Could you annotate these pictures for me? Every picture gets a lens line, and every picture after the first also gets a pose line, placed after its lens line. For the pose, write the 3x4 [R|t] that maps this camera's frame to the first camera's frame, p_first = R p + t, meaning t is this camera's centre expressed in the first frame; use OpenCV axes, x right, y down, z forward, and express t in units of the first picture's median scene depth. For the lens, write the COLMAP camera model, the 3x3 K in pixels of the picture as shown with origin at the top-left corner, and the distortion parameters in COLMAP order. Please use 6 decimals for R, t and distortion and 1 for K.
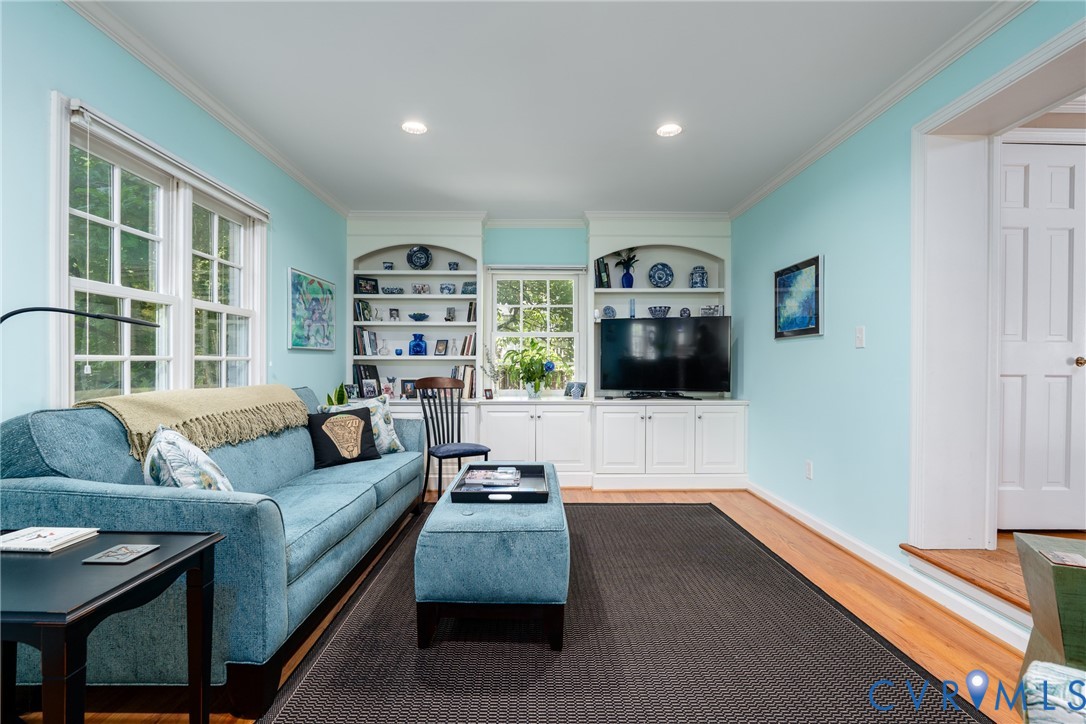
lens RADIAL K [[487.0, 0, 537.9], [0, 487.0, 363.2], [0, 0, 1]] dist [-0.005235, -0.000227]
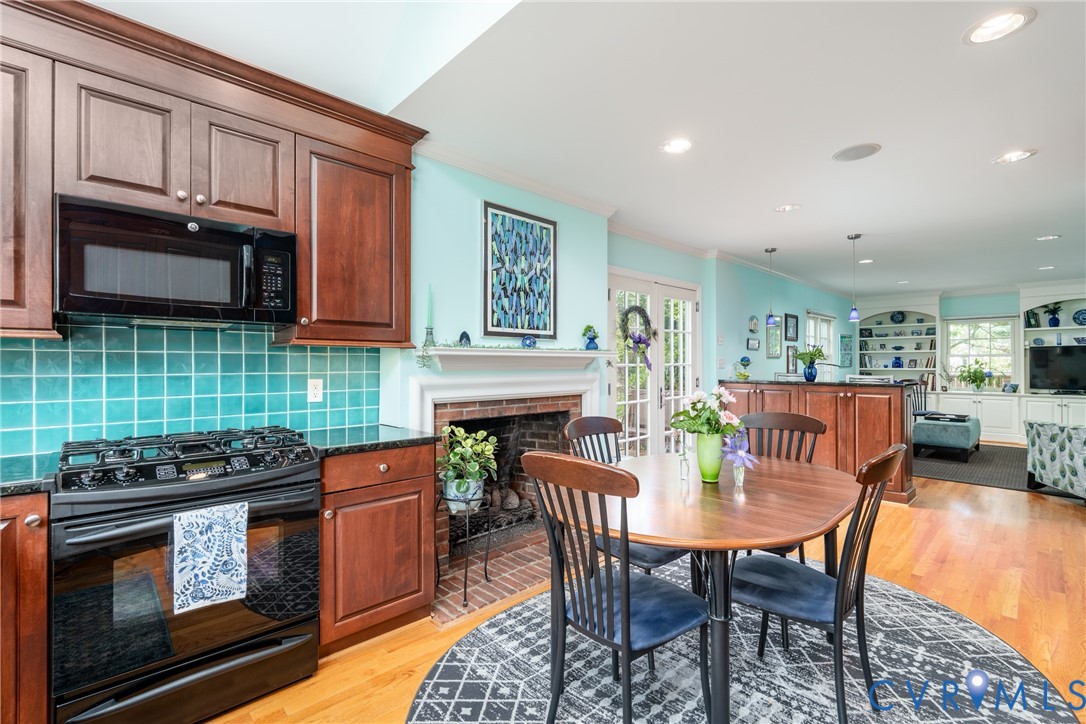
lens RADIAL K [[487.0, 0, 536.4], [0, 487.0, 361.3], [0, 0, 1]] dist [-0.005235, -0.000227]
pose [[0.684320, -0.006636, -0.729152, 0.217733], [0.002047, 0.999972, -0.007180, -0.037809], [0.729179, 0.003421, 0.684314, -1.664204]]
